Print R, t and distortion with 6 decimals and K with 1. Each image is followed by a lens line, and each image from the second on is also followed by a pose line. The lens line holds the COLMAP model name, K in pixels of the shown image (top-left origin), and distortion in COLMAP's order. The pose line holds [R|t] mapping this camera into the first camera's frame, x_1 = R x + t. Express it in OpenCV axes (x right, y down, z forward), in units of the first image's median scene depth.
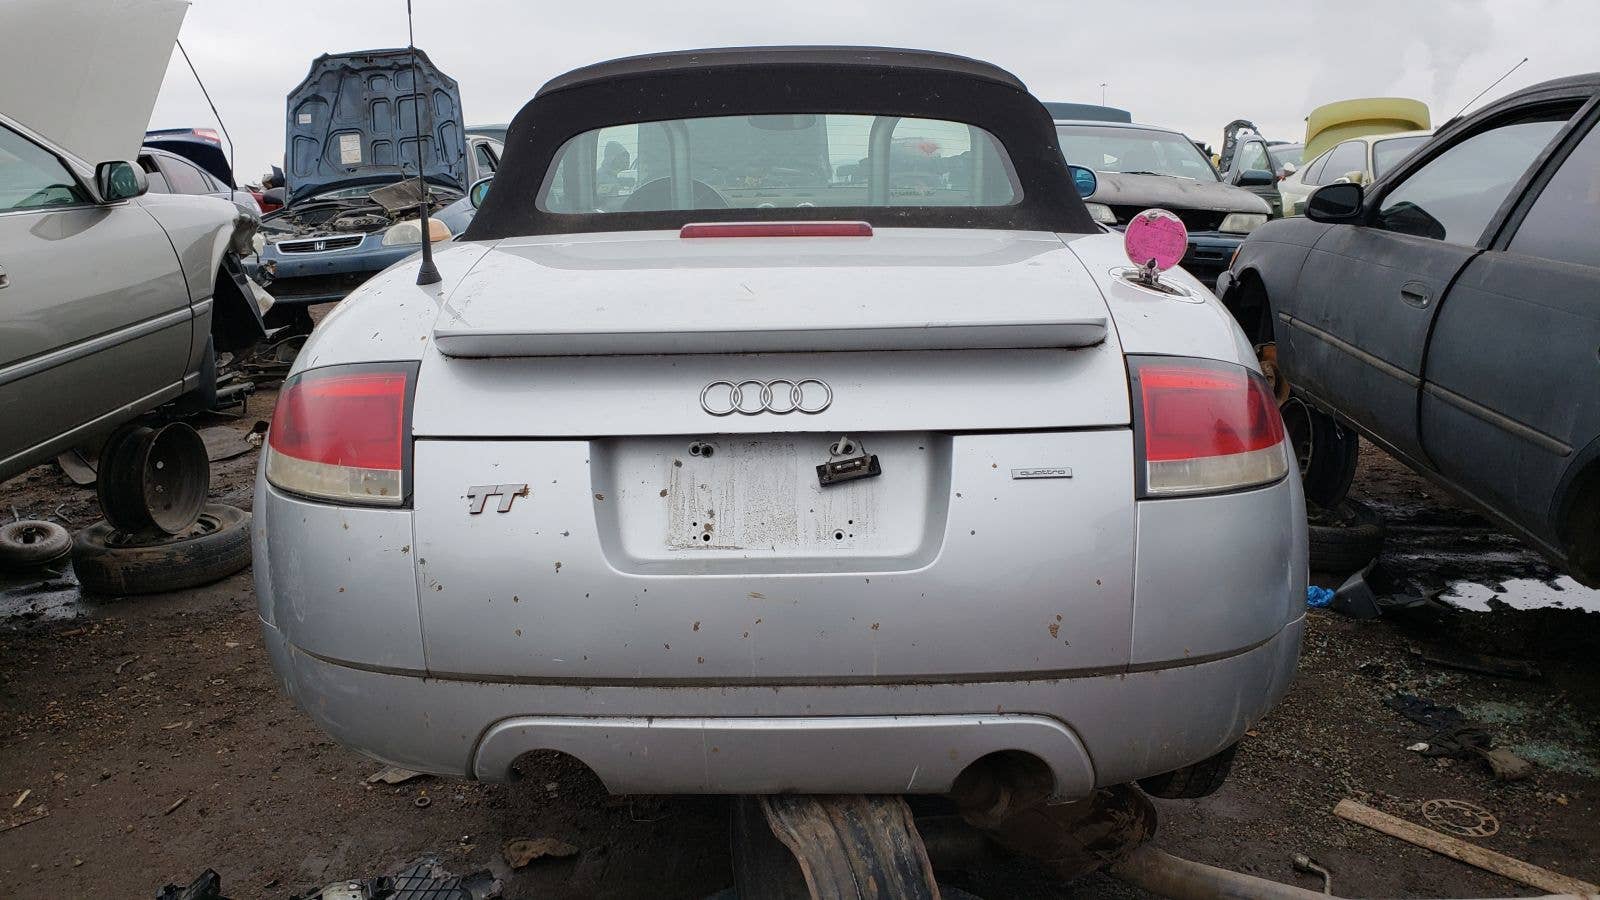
lens RADIAL K [[1286.5, 0, 782.3], [0, 1286.5, 405.2], [0, 0, 1]] dist [0.072570, 0.003230]
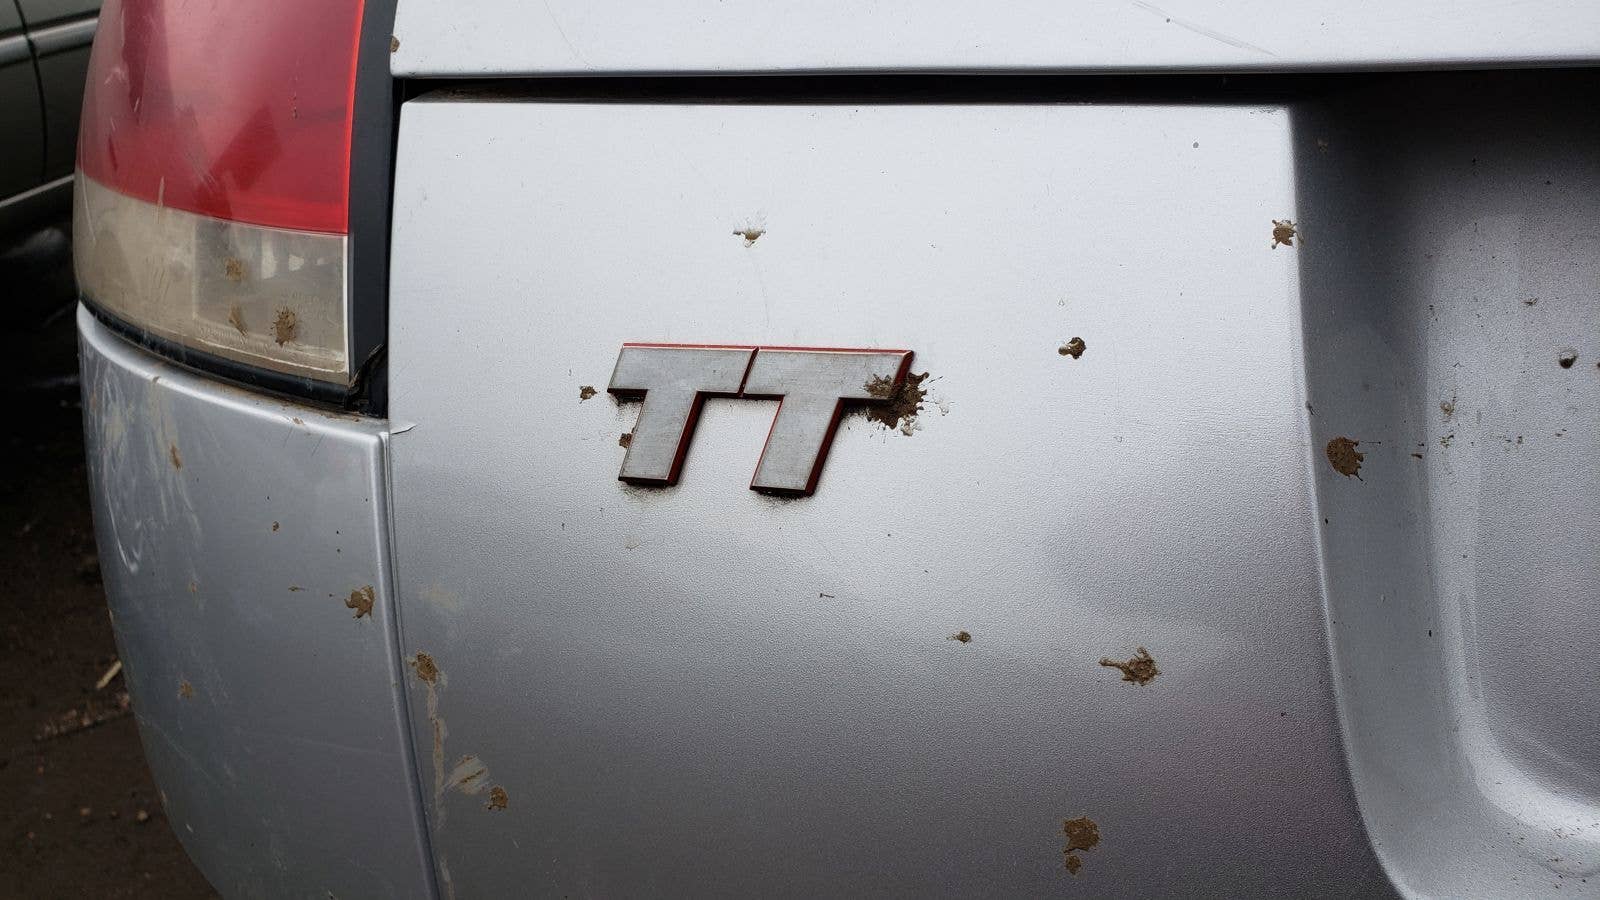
lens RADIAL K [[1264.7, 0, 800.0], [0, 1264.7, 450.0], [0, 0, 1]] dist [0.037799, -0.001806]
pose [[0.973746, 0.070303, -0.216509, -0.168453], [-0.011954, 0.965594, 0.259778, 0.027749], [0.227323, -0.250370, 0.941084, 0.801317]]
